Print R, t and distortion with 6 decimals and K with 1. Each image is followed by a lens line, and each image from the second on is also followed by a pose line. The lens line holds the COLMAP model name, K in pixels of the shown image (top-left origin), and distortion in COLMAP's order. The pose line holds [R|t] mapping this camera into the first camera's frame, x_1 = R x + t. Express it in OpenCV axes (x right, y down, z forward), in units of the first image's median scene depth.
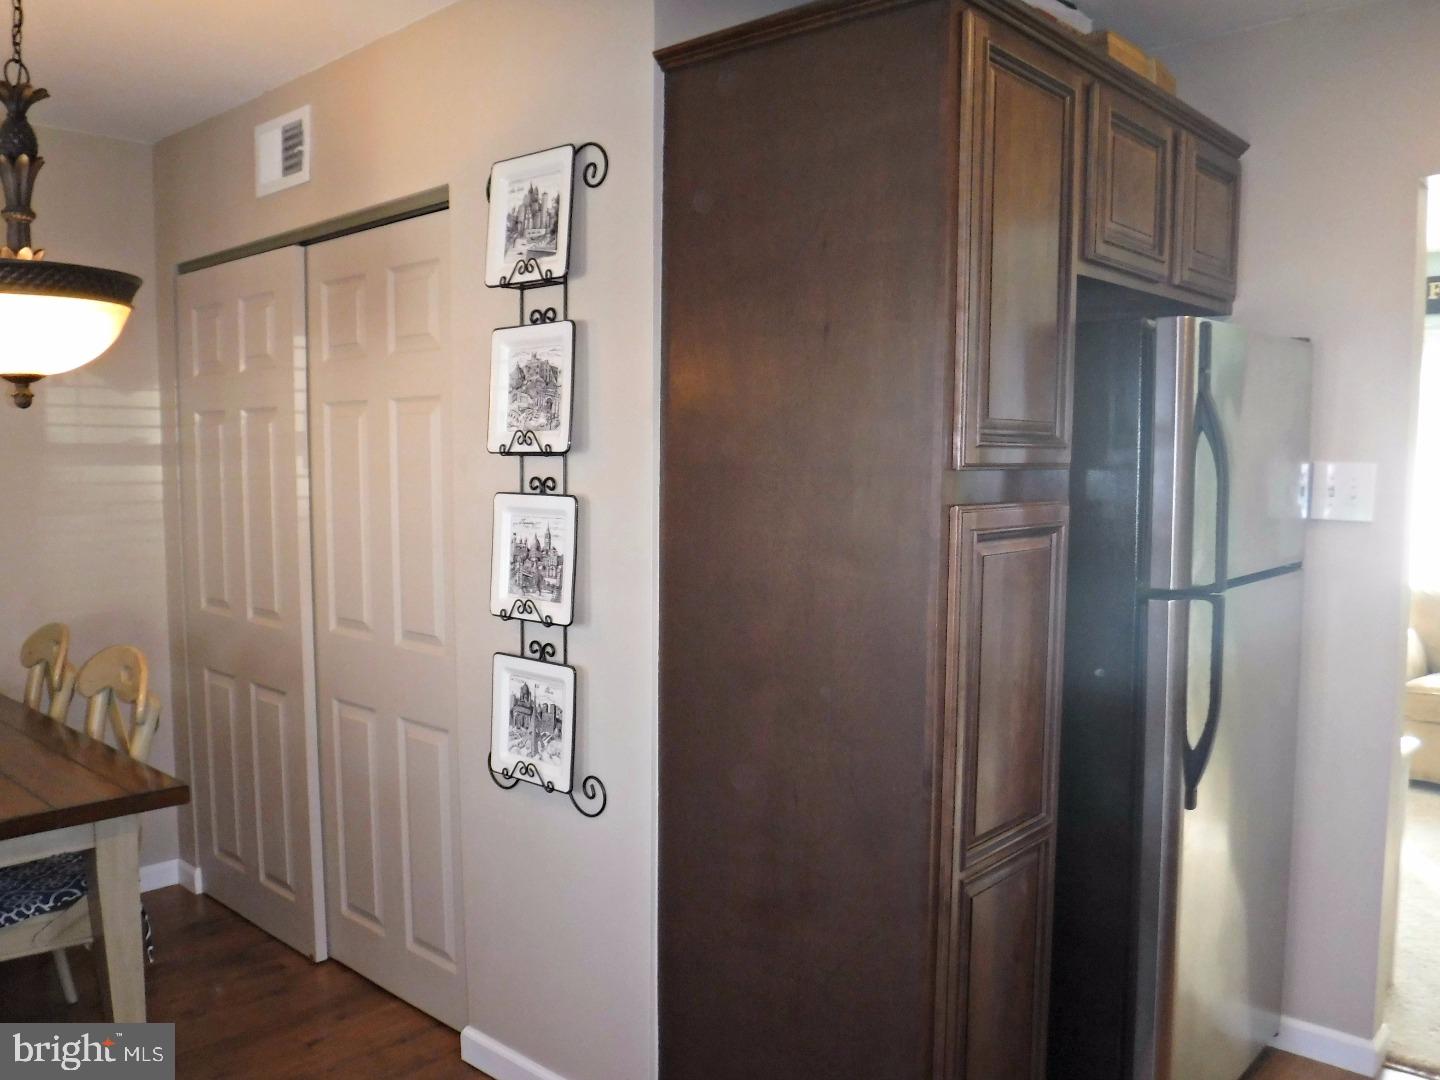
lens RADIAL K [[1188.4, 0, 722.7], [0, 1188.4, 542.9], [0, 0, 1]] dist [-0.083126, -0.006851]
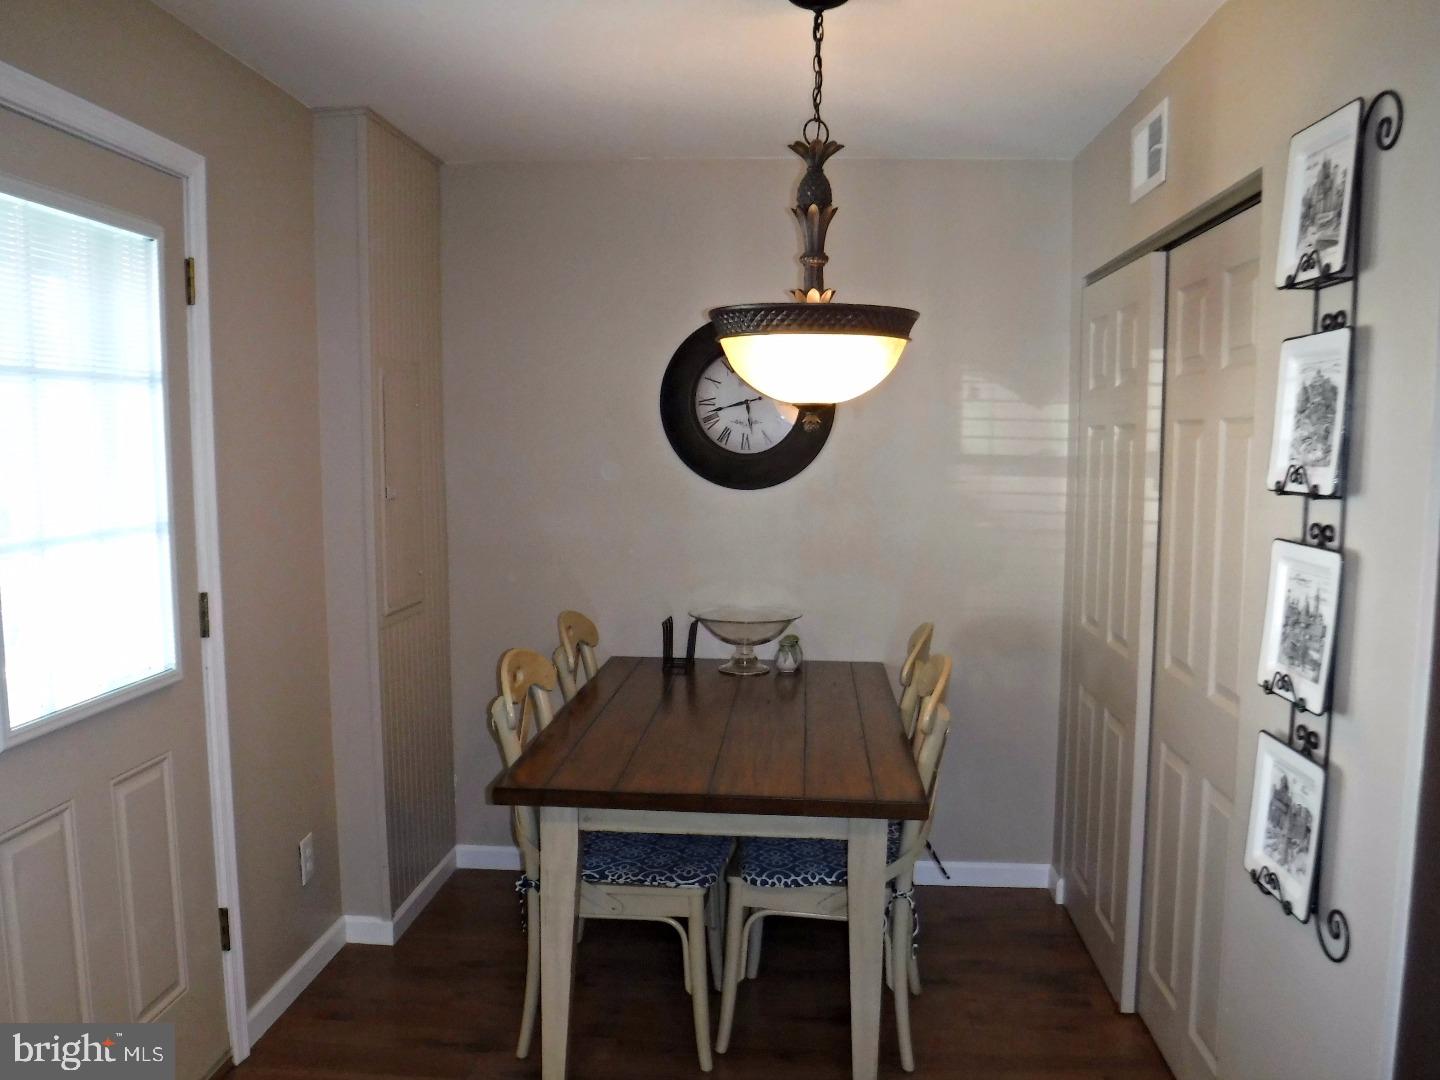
lens RADIAL K [[1188.4, 0, 721.3], [0, 1188.4, 548.2], [0, 0, 1]] dist [-0.083126, -0.006851]
pose [[0.601578, 0.077752, -0.795021, 0.225615], [-0.066021, 0.996686, 0.047517, -0.049586], [0.796081, 0.023903, 0.604718, 0.206754]]
